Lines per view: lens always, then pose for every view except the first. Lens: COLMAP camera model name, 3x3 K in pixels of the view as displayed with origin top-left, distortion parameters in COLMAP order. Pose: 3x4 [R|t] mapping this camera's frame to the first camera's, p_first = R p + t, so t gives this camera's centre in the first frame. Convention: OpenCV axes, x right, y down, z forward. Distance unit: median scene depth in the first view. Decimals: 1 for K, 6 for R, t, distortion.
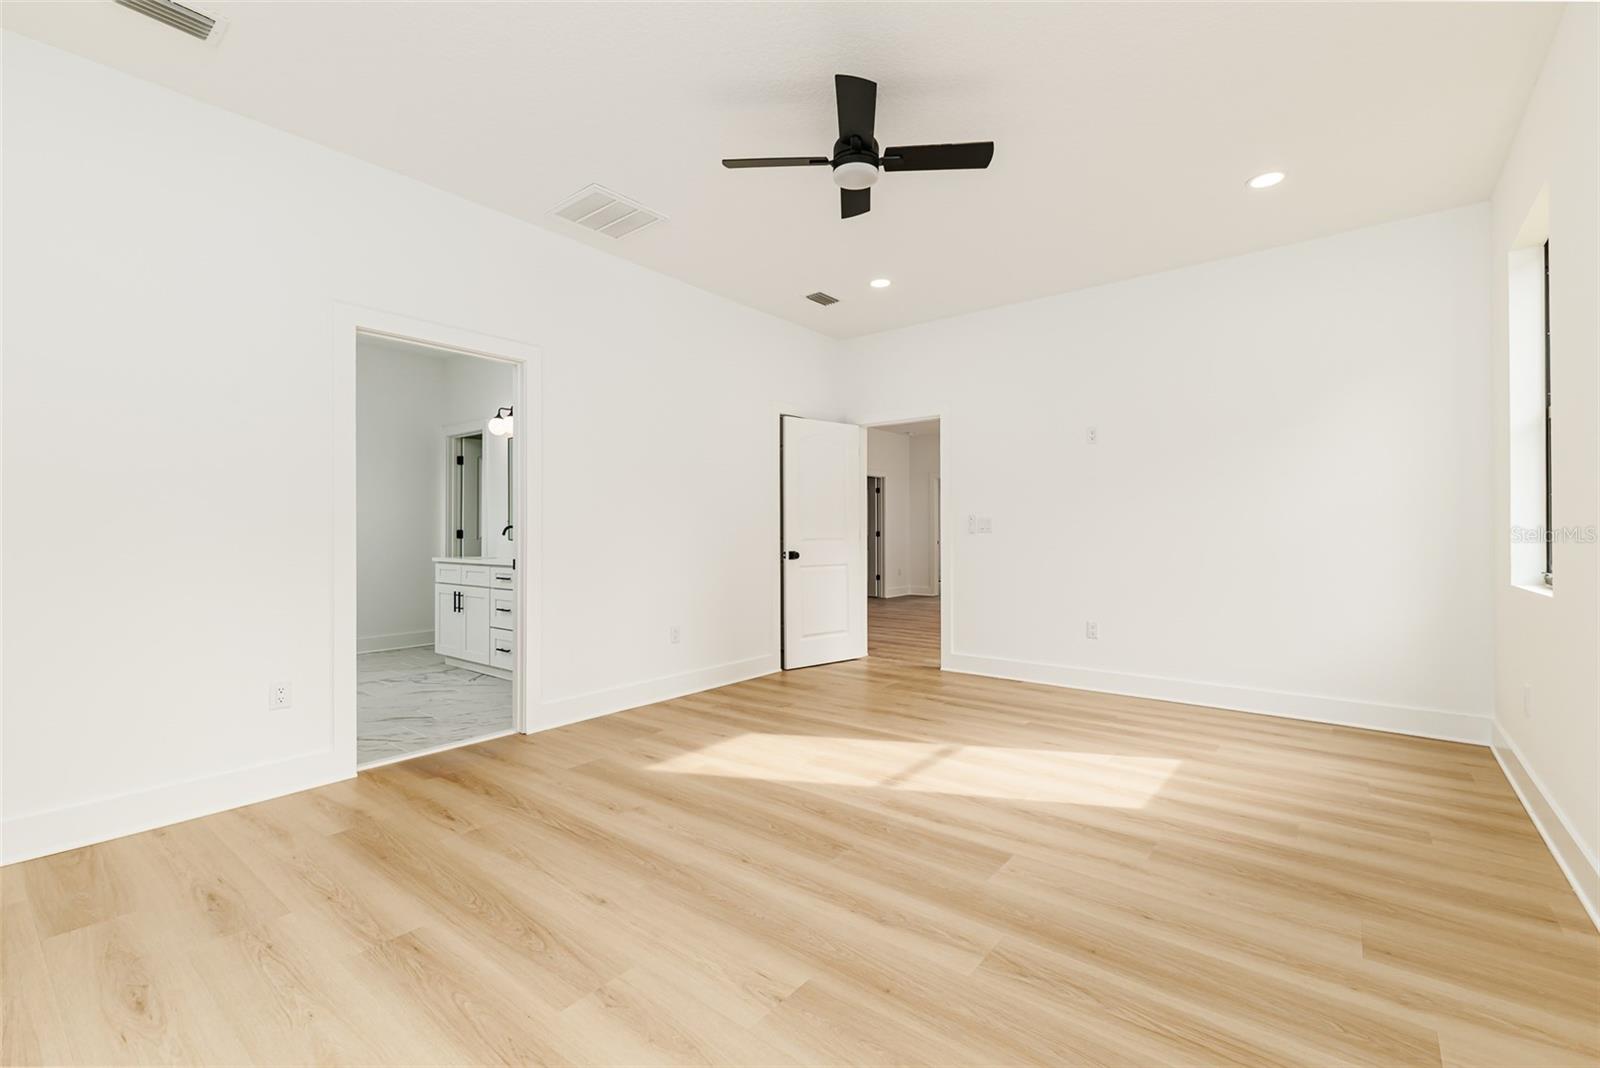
lens RADIAL K [[697.7, 0, 800.0], [0, 697.7, 534.0], [0, 0, 1]] dist [0.004570, -0.000031]
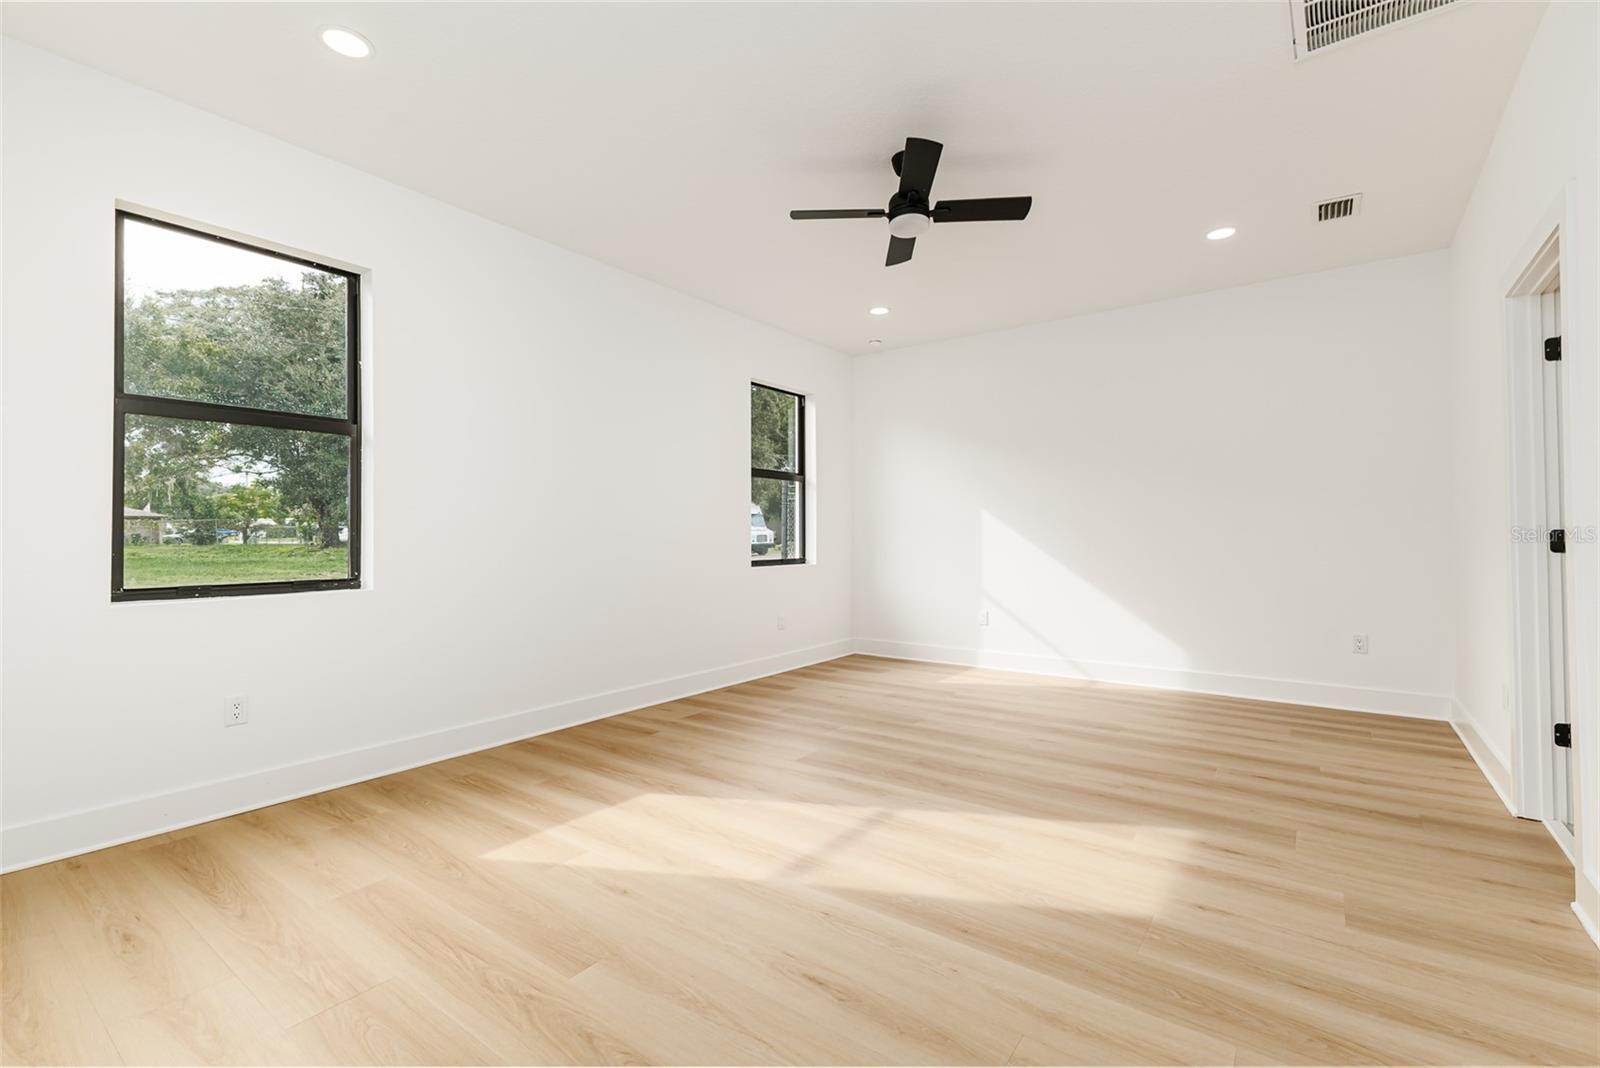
lens RADIAL K [[697.7, 0, 800.0], [0, 697.7, 534.0], [0, 0, 1]] dist [0.004570, -0.000031]
pose [[-0.999534, 0.007694, -0.029532, 0.254588], [0.007725, 0.999970, -0.000915, -0.000627], [0.029524, -0.001142, -0.999563, 1.843748]]
